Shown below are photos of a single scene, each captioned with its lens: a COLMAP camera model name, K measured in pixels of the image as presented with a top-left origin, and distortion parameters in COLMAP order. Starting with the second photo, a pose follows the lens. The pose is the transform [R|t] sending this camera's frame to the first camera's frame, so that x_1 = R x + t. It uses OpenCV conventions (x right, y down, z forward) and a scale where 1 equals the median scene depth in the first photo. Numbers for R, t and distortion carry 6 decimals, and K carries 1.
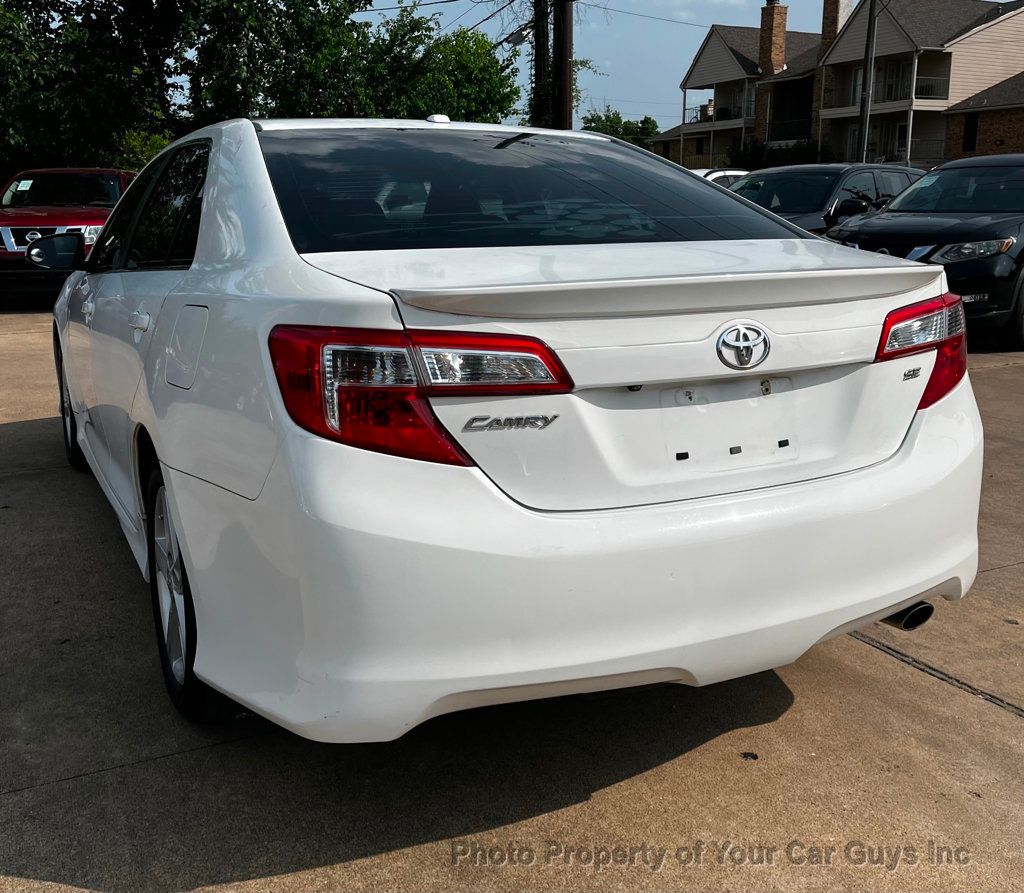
lens RADIAL K [[1036.2, 0, 516.5], [0, 1036.2, 427.1], [0, 0, 1]] dist [0.025157, 0.000000]
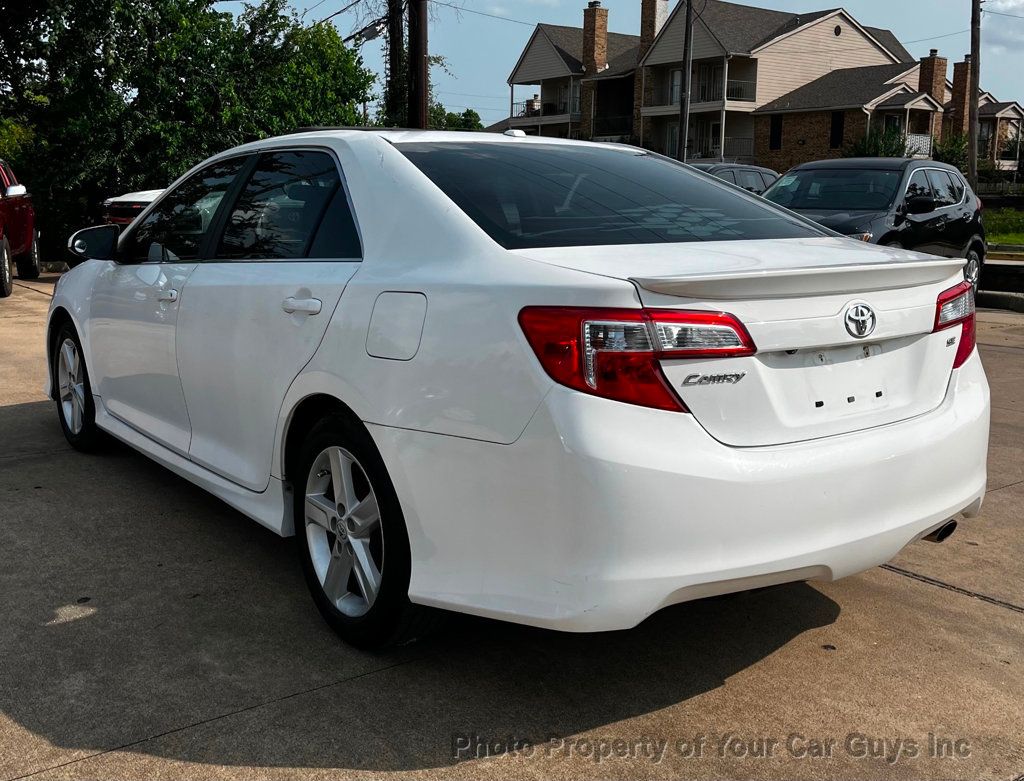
lens RADIAL K [[1034.6, 0, 509.6], [0, 1034.6, 384.3], [0, 0, 1]] dist [0.032617, 0.000000]
pose [[0.986746, -0.018025, 0.161271, -0.347587], [0.022719, 0.999369, -0.027305, 0.023894], [-0.160677, 0.030607, 0.986532, -0.184301]]
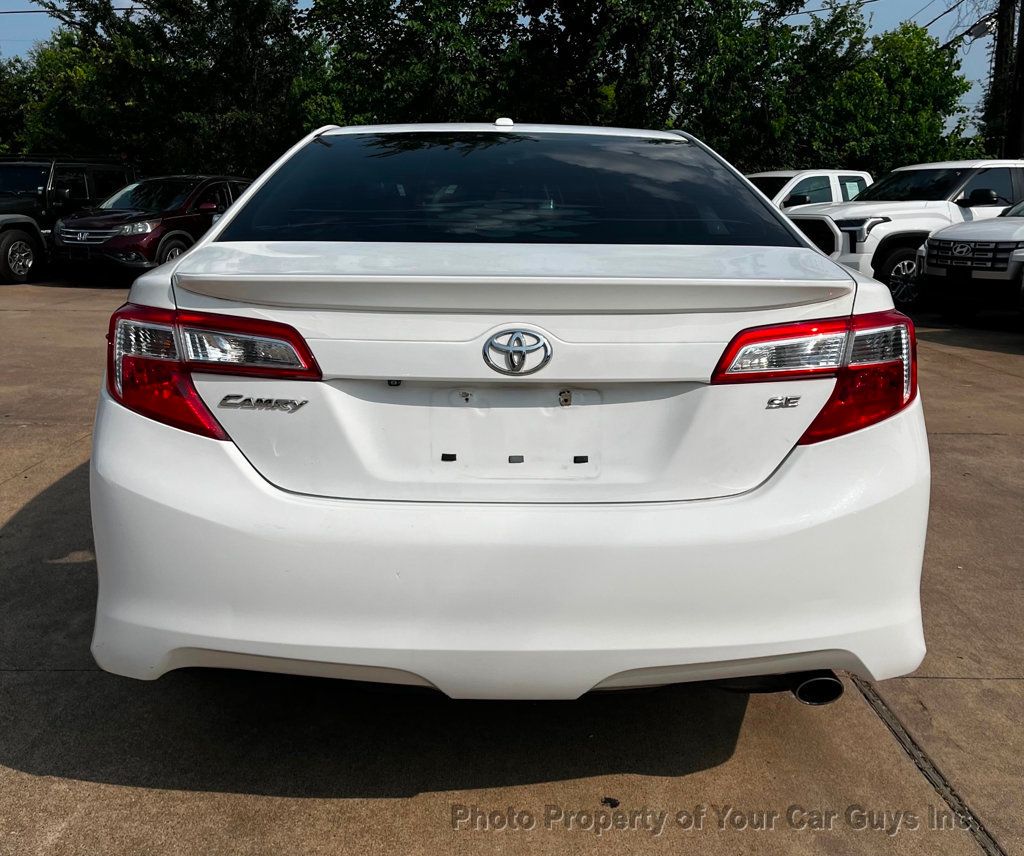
lens RADIAL K [[1038.9, 0, 504.6], [0, 1038.9, 379.2], [0, 0, 1]] dist [0.025870, 0.000000]
pose [[0.897652, 0.087671, -0.431897, 0.497720], [-0.107915, 0.993905, -0.022536, -0.023345], [0.427289, 0.066837, 0.901641, 0.104648]]
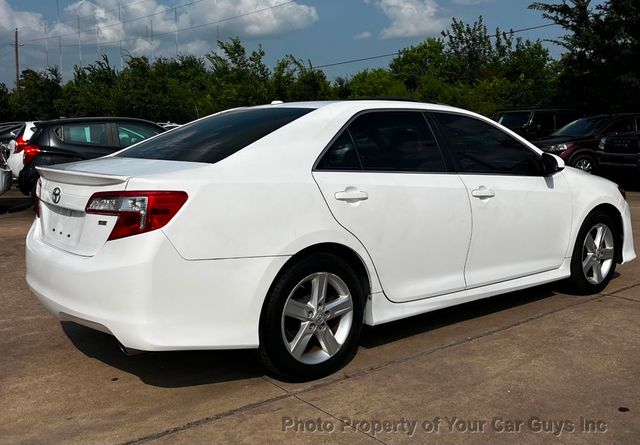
lens RADIAL K [[652.5, 0, 313.0], [0, 652.5, 209.5], [0, 0, 1]] dist [0.033311, 0.000000]
pose [[0.194752, 0.123187, -0.973086, 1.662135], [-0.199947, 0.976236, 0.083569, -0.260145], [0.960257, 0.178291, 0.214755, 1.027829]]
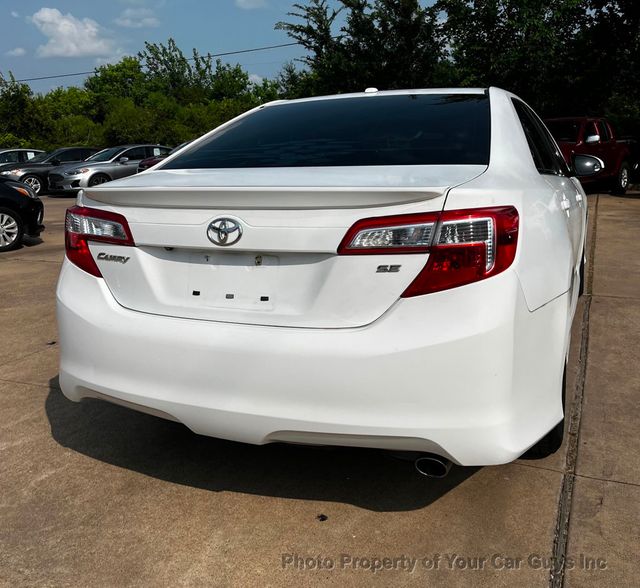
lens RADIAL K [[649.9, 0, 313.2], [0, 649.9, 260.5], [0, 0, 1]] dist [0.025904, 0.000000]
pose [[0.633896, 0.118005, -0.764363, 0.859445], [-0.138638, 0.989621, 0.037806, -0.072081], [0.760891, 0.082004, 0.643676, 0.367239]]
